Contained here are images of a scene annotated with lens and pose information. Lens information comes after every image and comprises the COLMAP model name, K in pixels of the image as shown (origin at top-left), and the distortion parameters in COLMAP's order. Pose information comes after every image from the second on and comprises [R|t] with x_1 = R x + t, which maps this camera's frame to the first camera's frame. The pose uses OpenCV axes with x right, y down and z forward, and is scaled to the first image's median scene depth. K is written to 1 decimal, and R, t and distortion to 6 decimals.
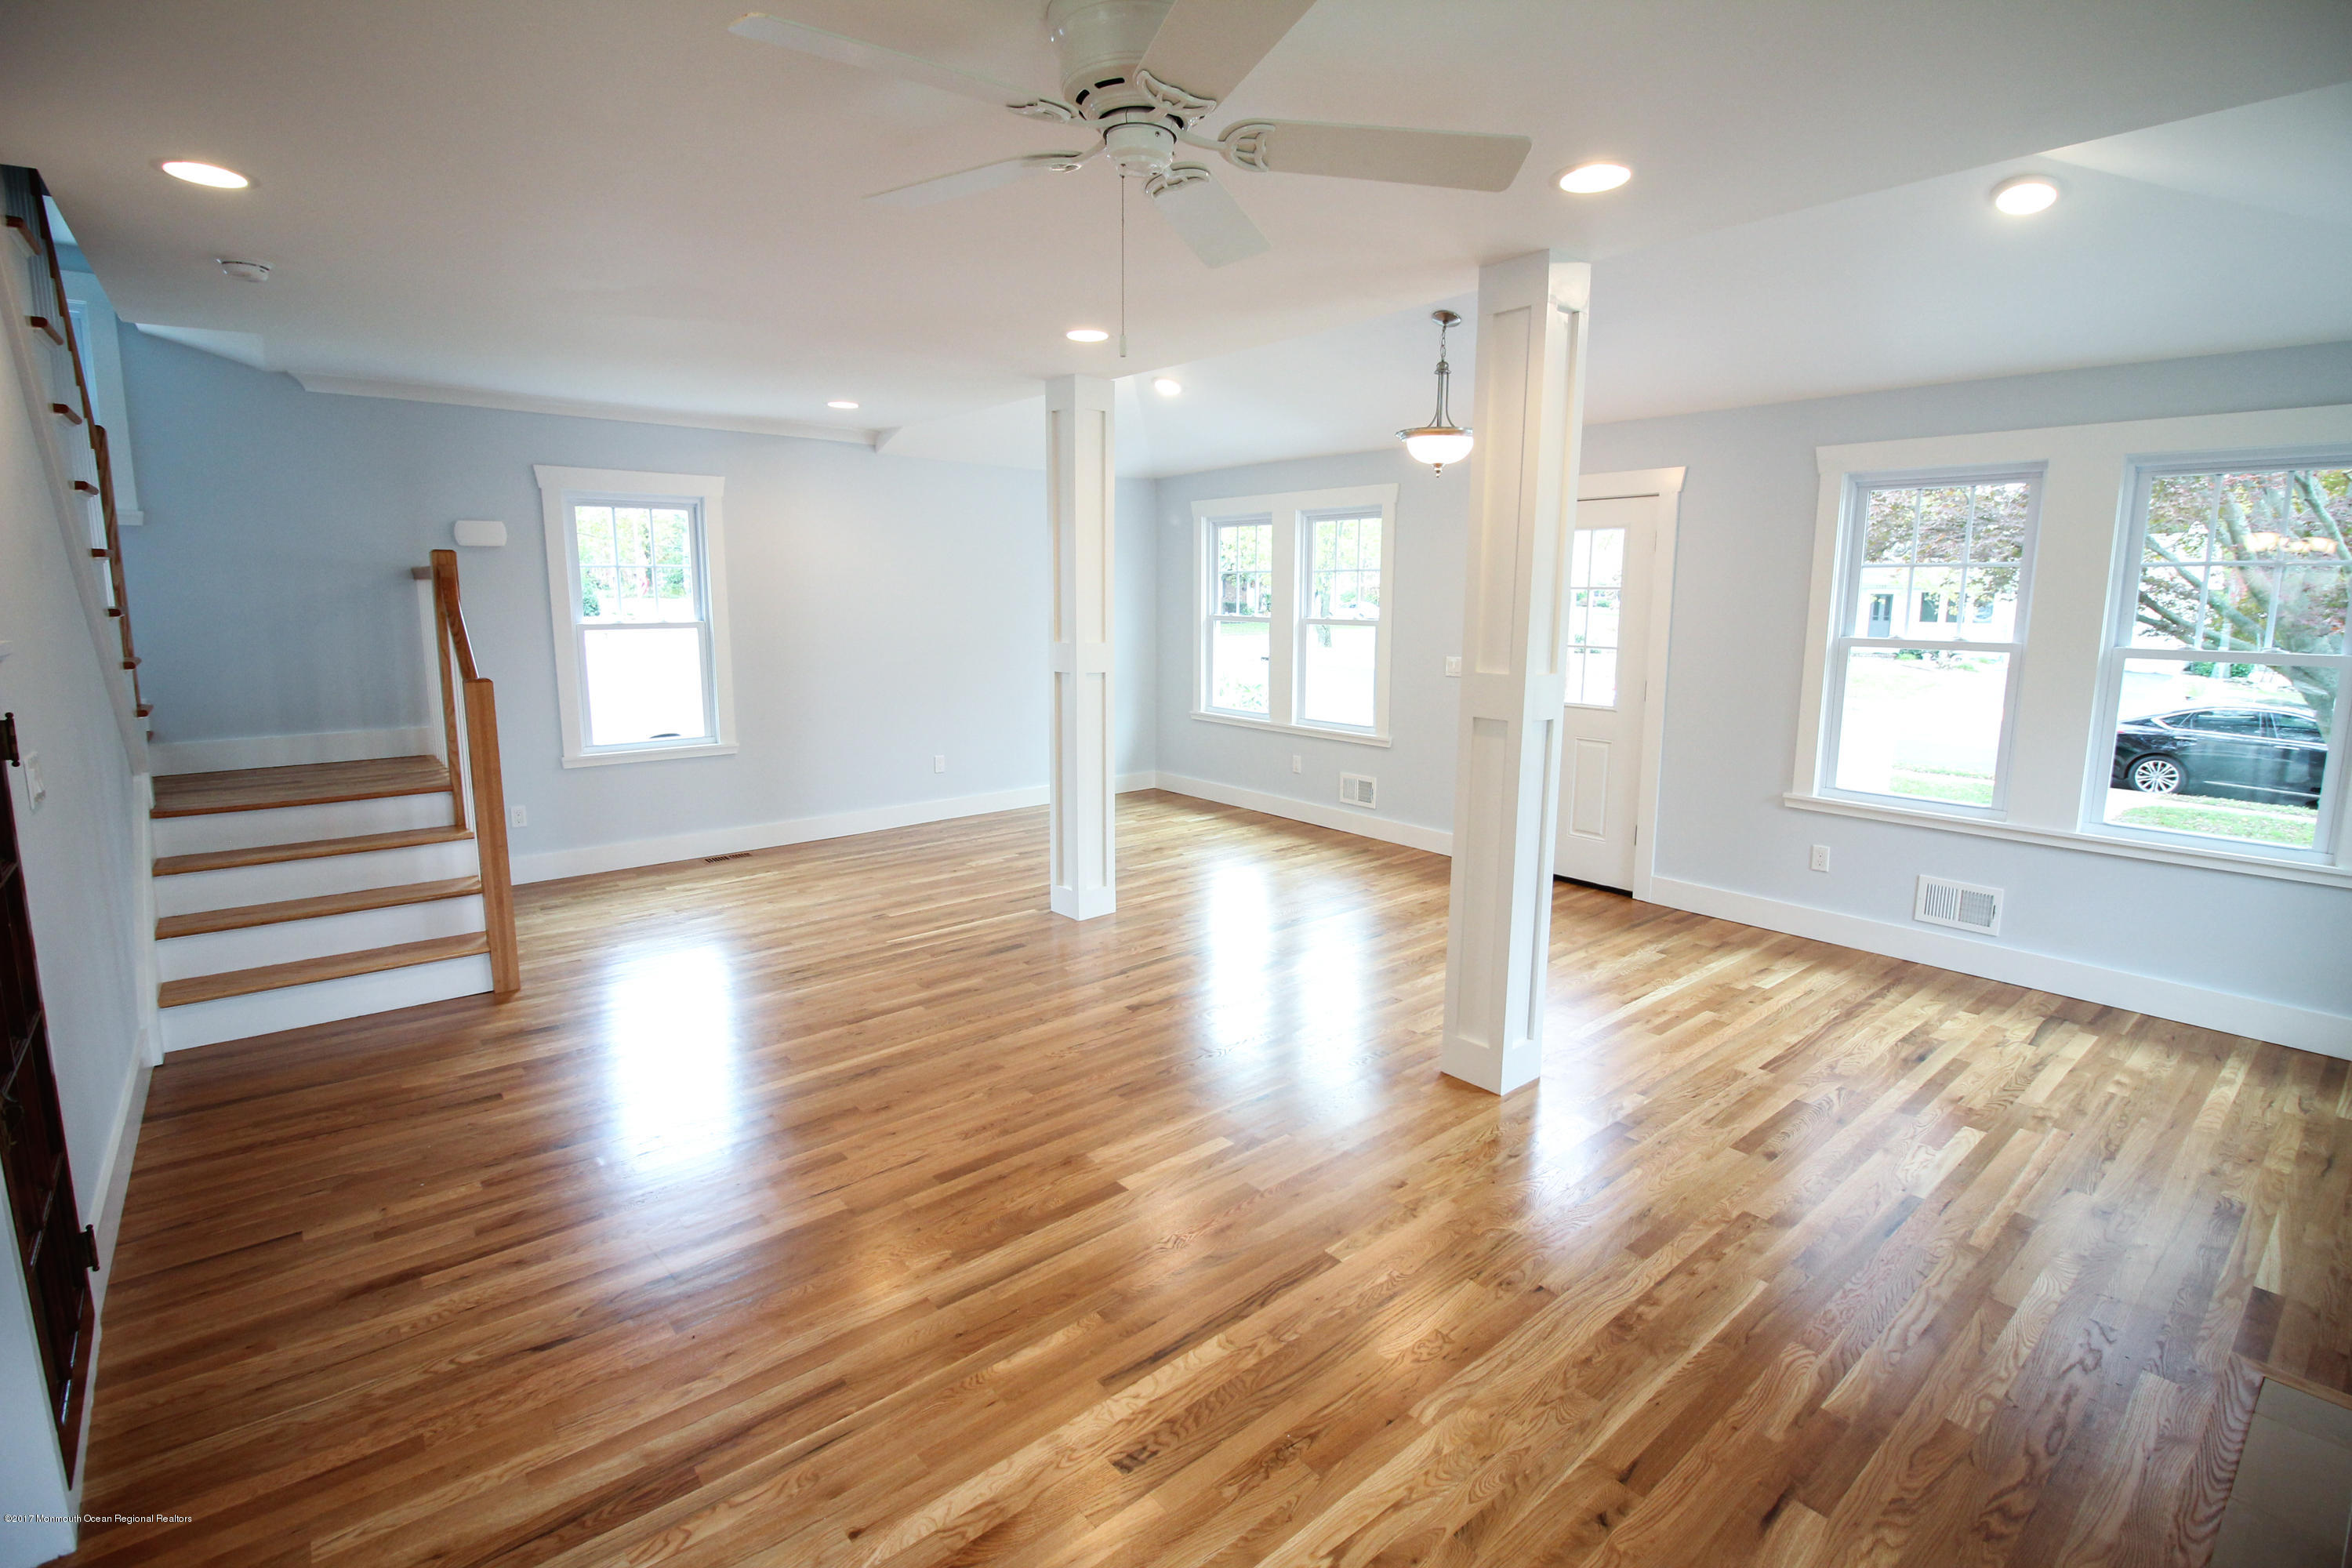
lens RADIAL K [[1091.7, 0, 1180.1], [0, 1091.7, 772.2], [0, 0, 1]] dist [-0.002724, -0.008066]
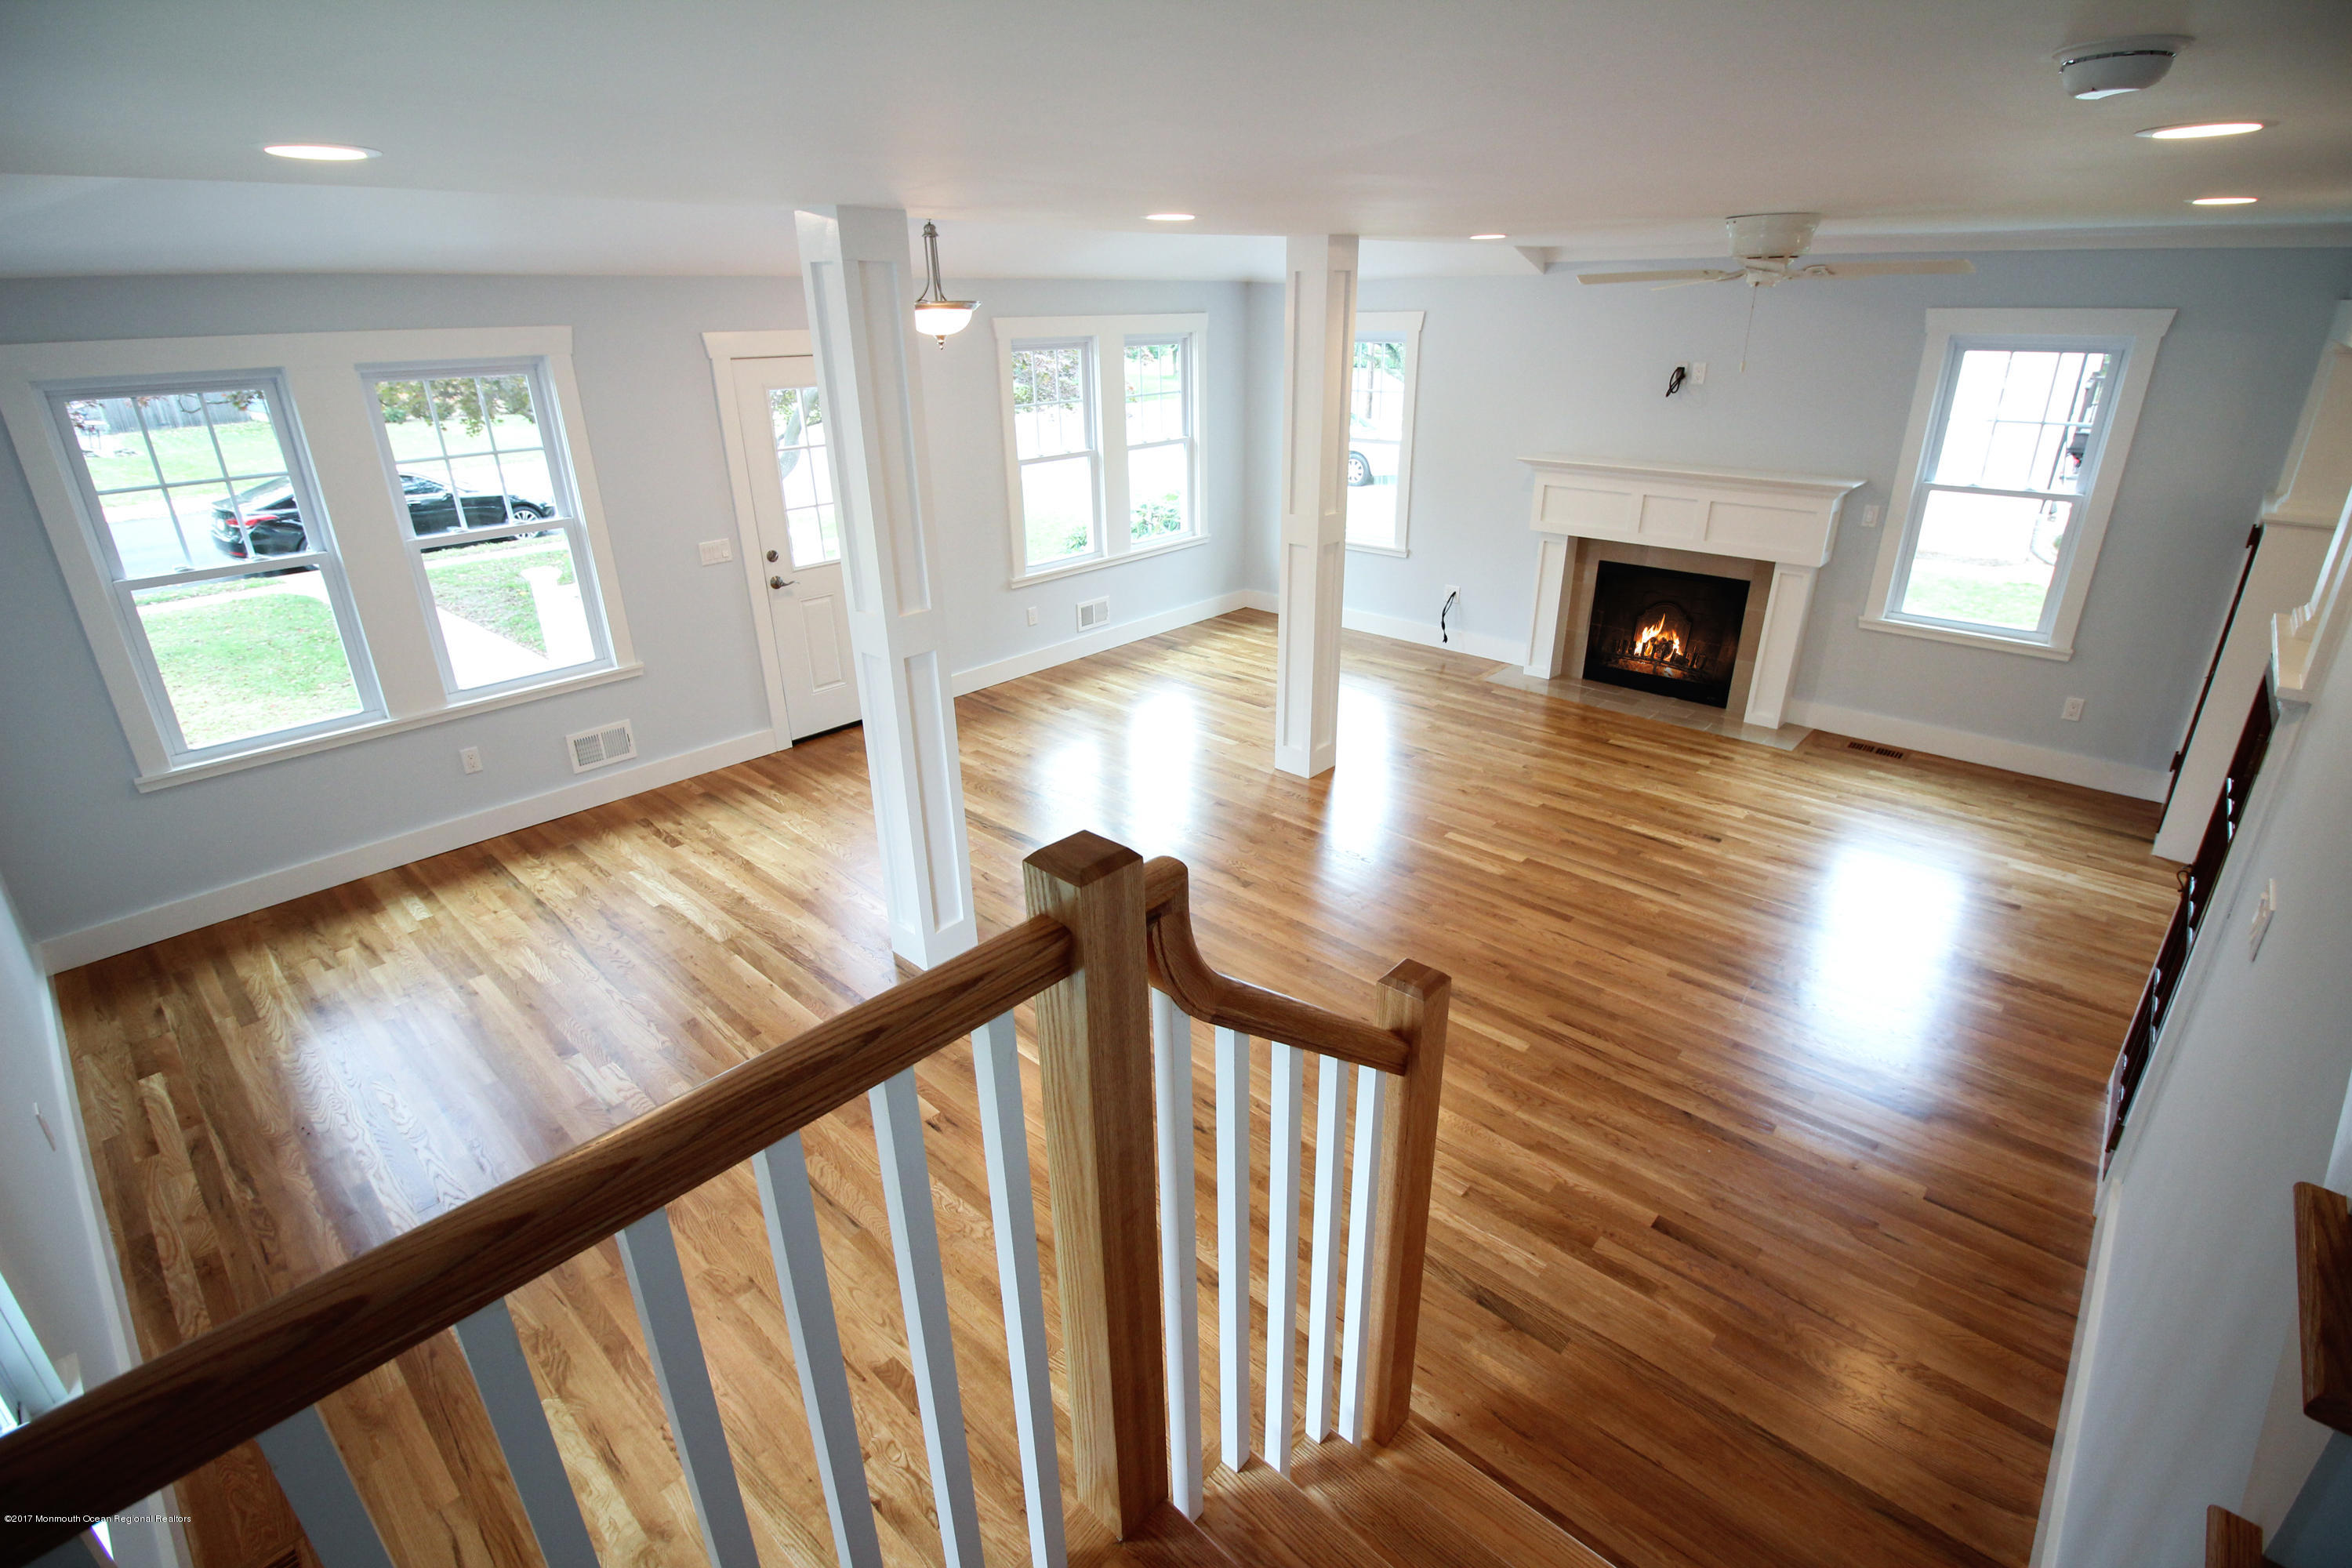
lens RADIAL K [[1091.7, 0, 1185.2], [0, 1091.7, 765.4], [0, 0, 1]] dist [-0.002724, -0.008066]
pose [[-0.130517, -0.385673, 0.913357, -0.997419], [0.179757, 0.896764, 0.404353, -0.347854], [-0.975014, 0.216957, -0.047715, 1.084224]]
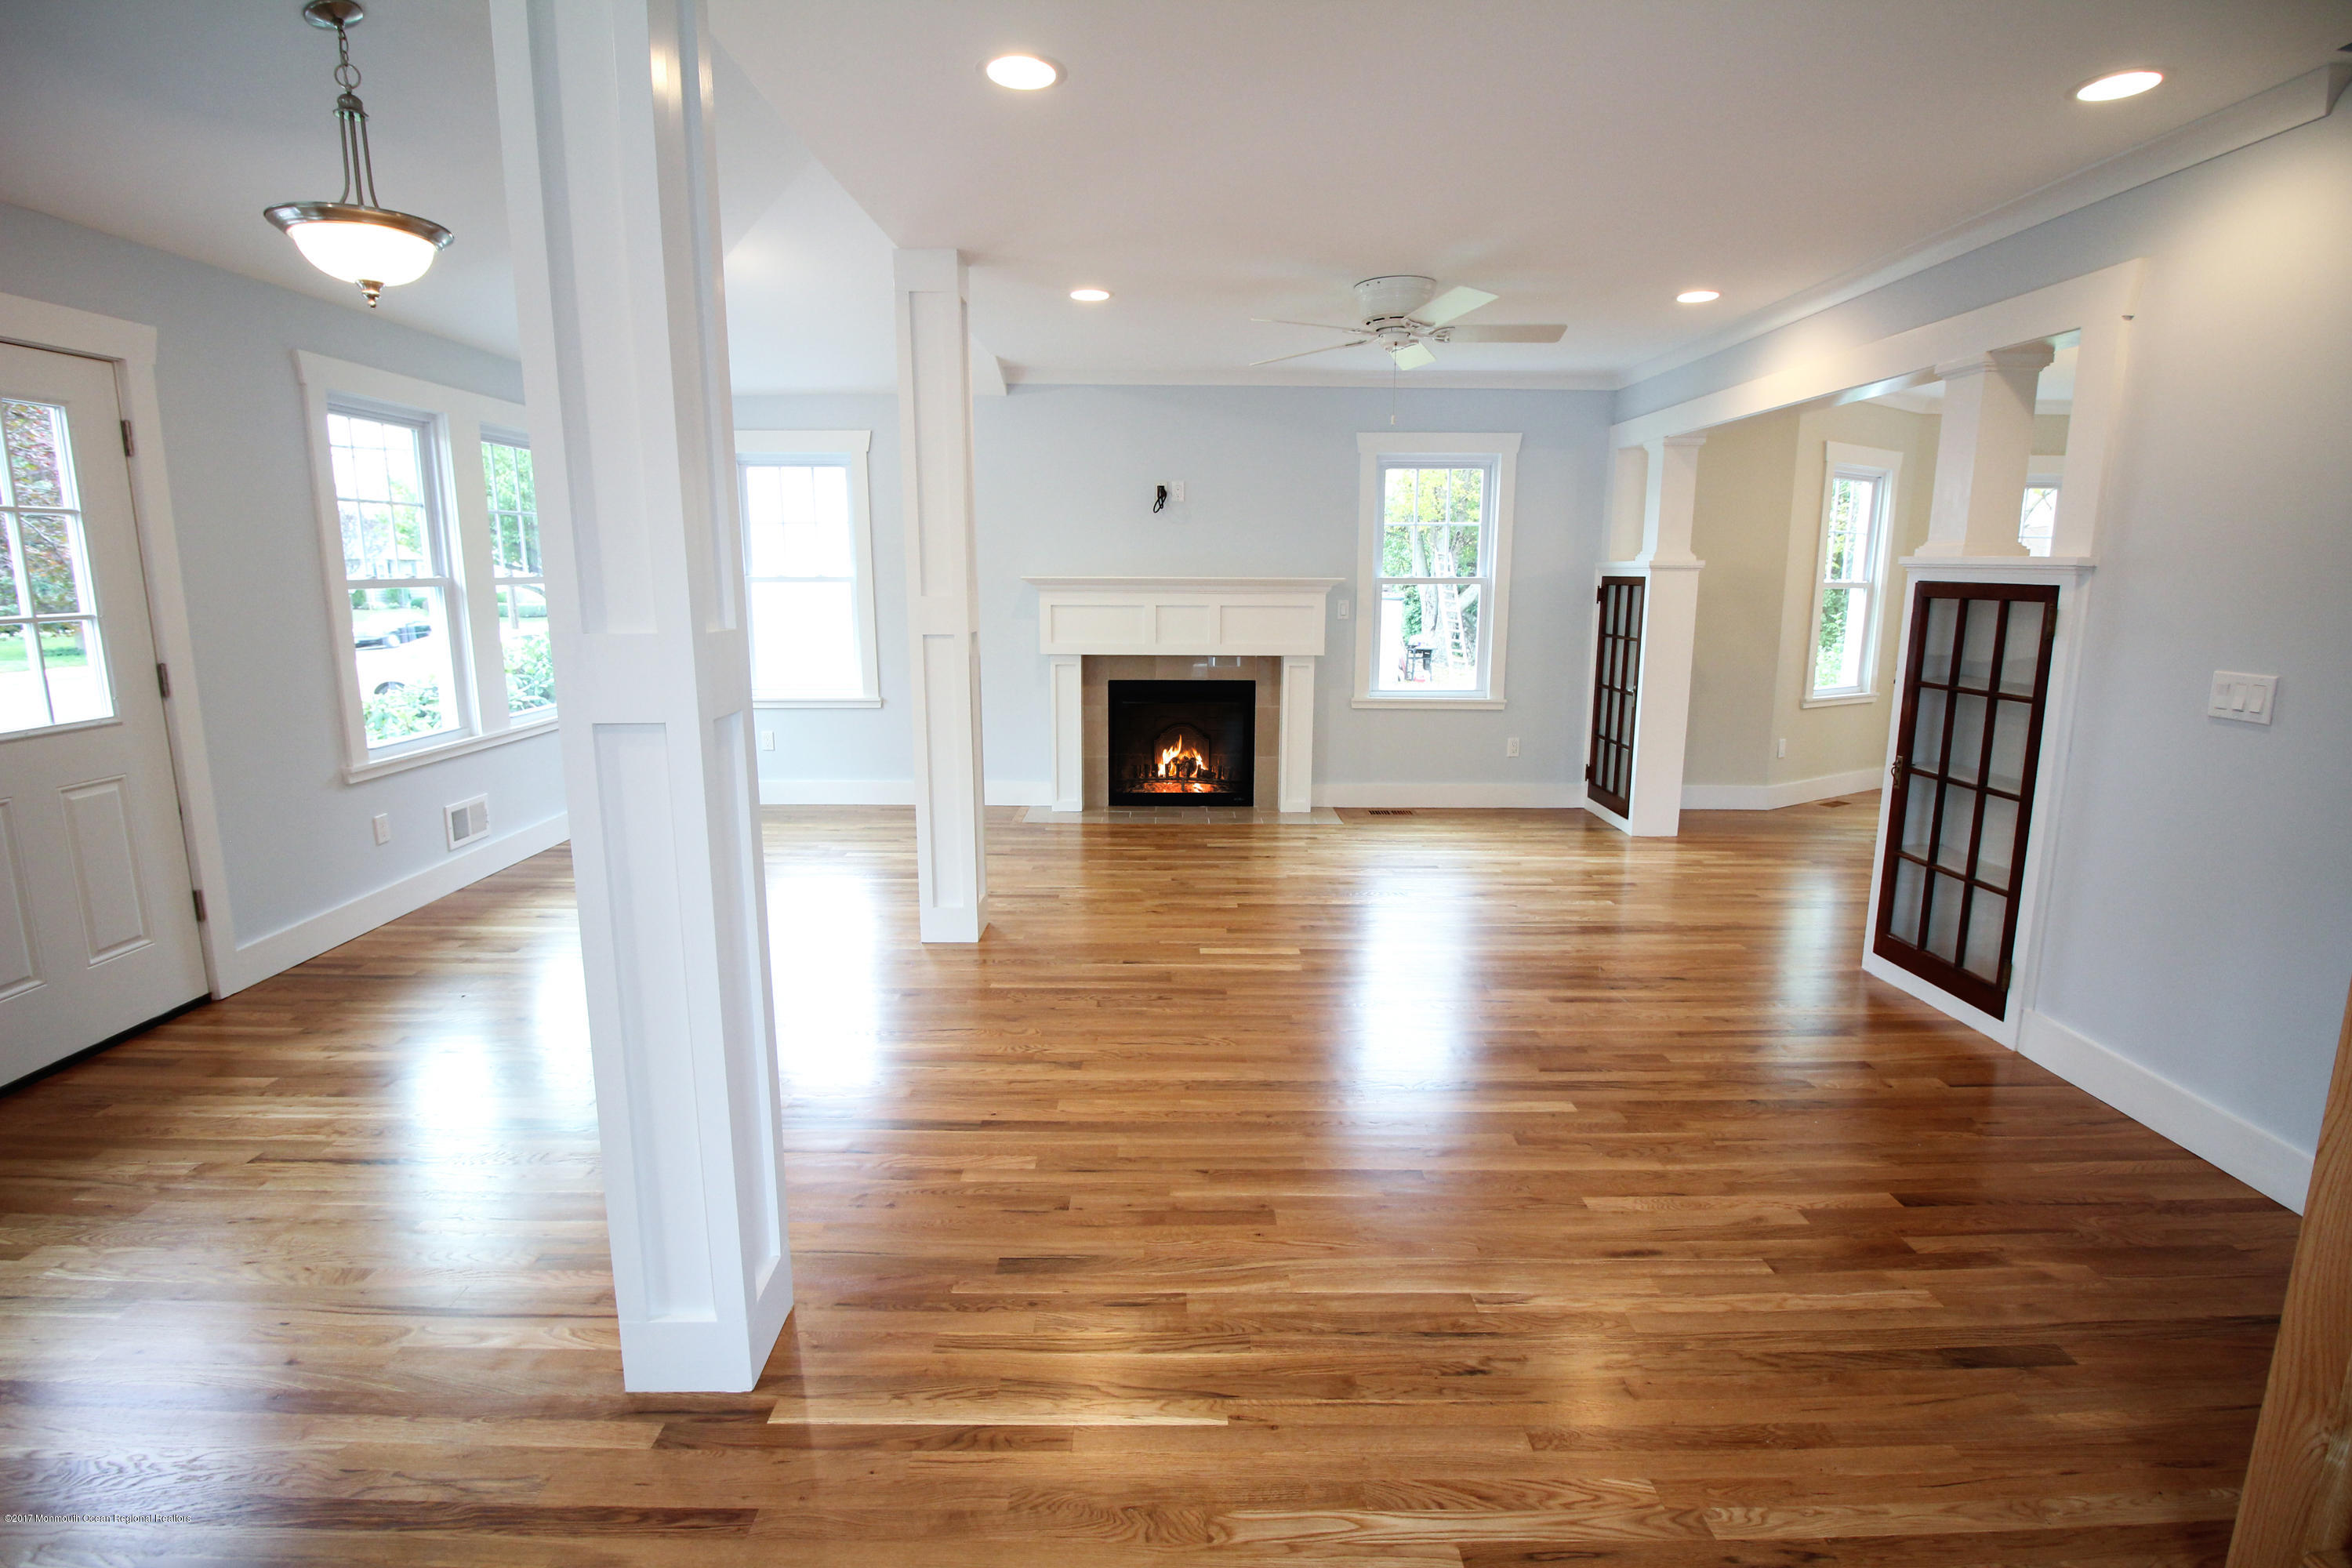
lens RADIAL K [[1091.7, 0, 1174.4], [0, 1091.7, 766.3], [0, 0, 1]] dist [-0.002724, -0.008066]
pose [[-0.772083, -0.120183, 0.624054, -0.550738], [0.100534, 0.946495, 0.306661, -0.210334], [-0.627519, 0.299506, -0.718690, 1.443463]]
